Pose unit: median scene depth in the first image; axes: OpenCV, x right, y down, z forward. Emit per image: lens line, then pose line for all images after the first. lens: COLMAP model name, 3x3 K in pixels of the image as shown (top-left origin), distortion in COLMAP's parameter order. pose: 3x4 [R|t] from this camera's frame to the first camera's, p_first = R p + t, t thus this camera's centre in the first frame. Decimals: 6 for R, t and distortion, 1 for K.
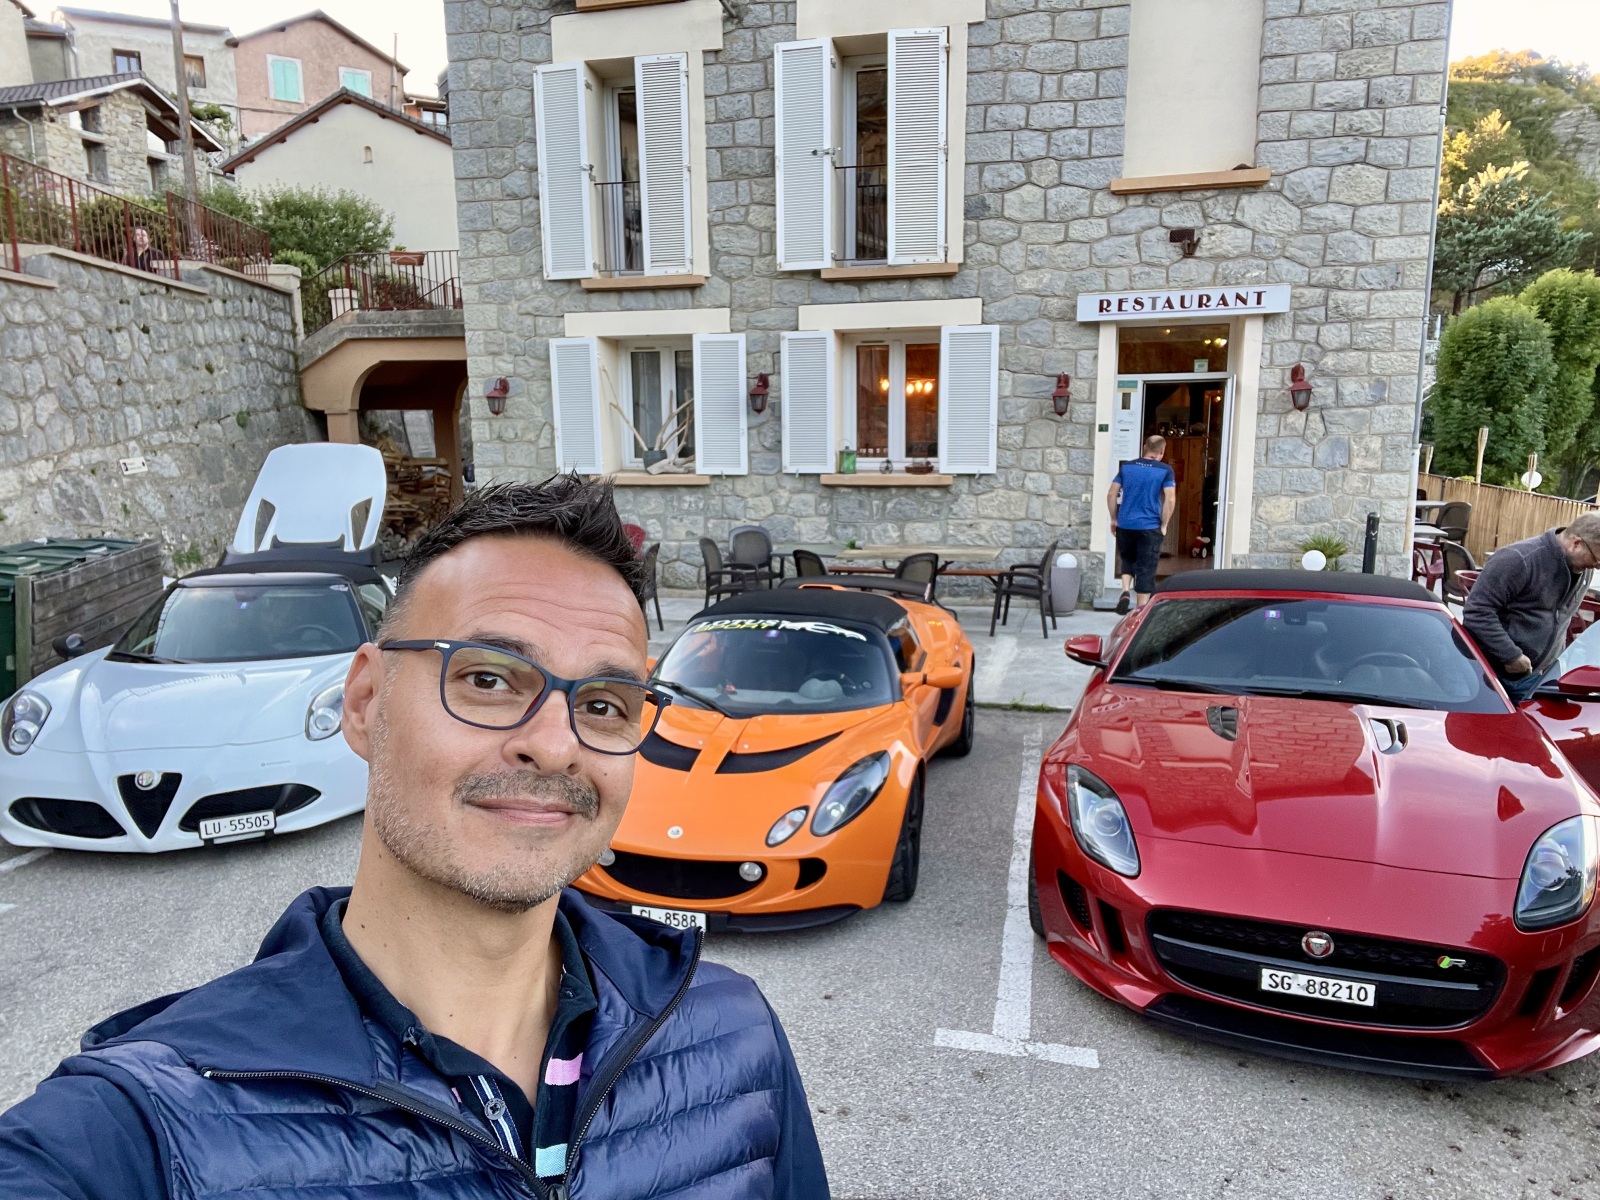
lens RADIAL K [[1106.9, 0, 797.9], [0, 1106.9, 605.0], [0, 0, 1]] dist [0.051606, -0.001135]
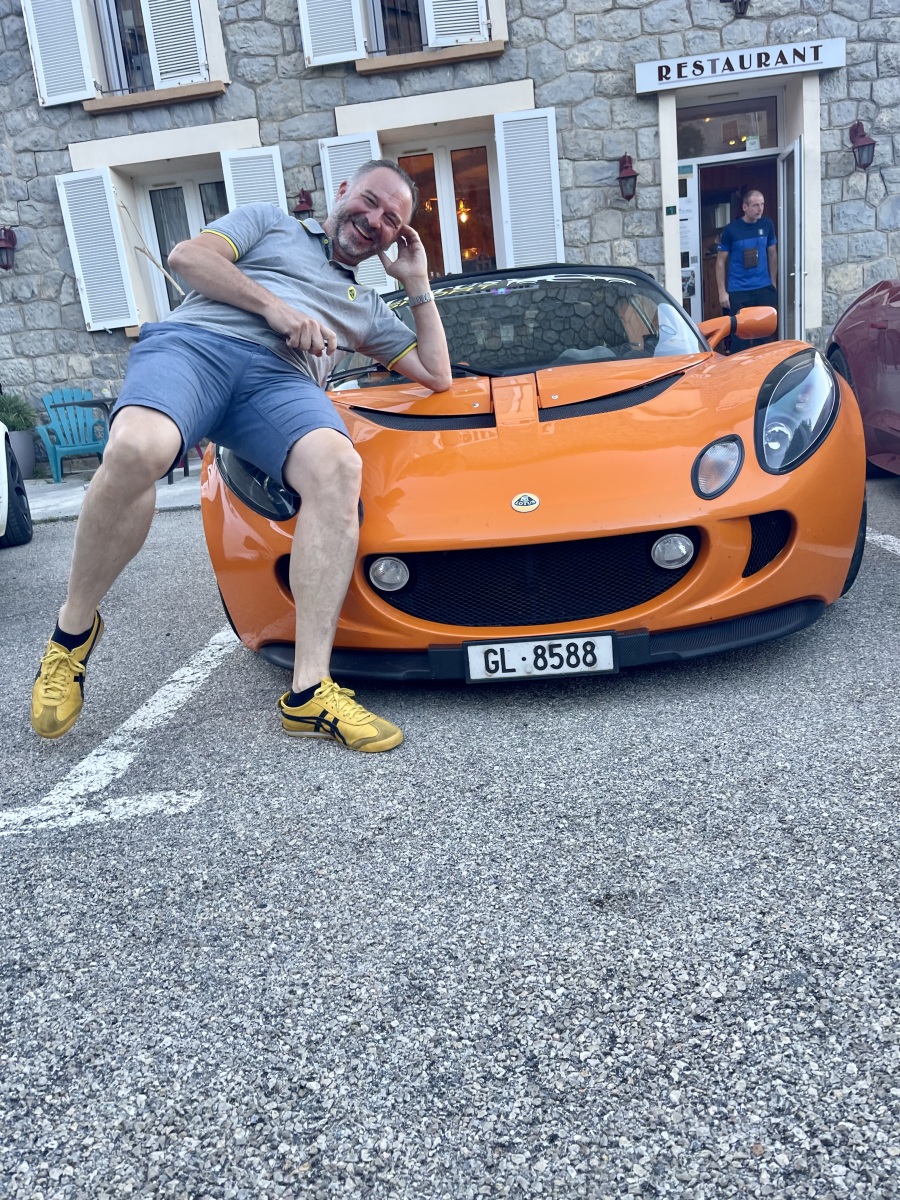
lens RADIAL K [[911.1, 0, 446.9], [0, 911.1, 599.0], [0, 0, 1]] dist [0.062603, -0.089416]
pose [[0.978103, -0.138506, 0.155339, -0.084856], [0.126514, 0.988347, 0.084637, 0.080193], [-0.165252, -0.063131, 0.984229, 0.218874]]
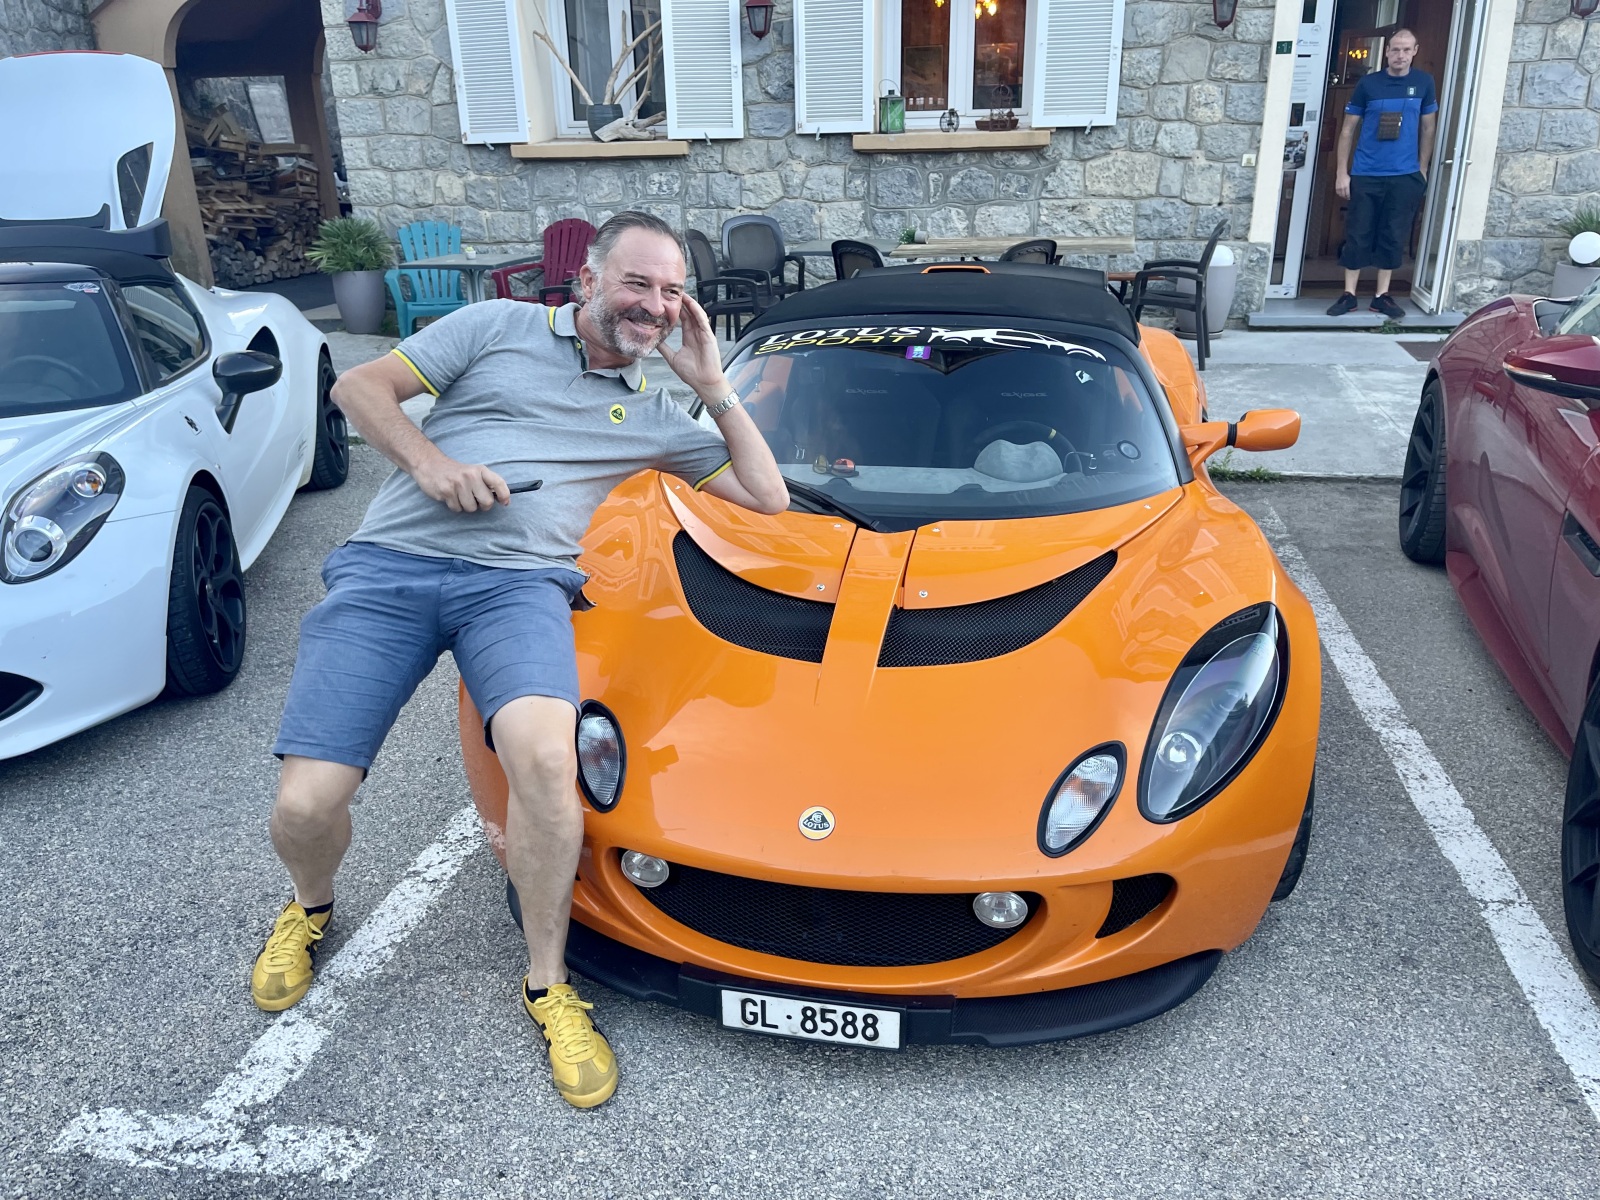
lens RADIAL K [[1214.8, 0, 785.9], [0, 1214.8, 604.3], [0, 0, 1]] dist [0.062603, -0.089416]
pose [[0.999298, -0.025188, 0.027715, -0.050785], [0.019084, 0.979233, 0.201840, 0.012595], [-0.032223, -0.201170, 0.979026, 0.218014]]
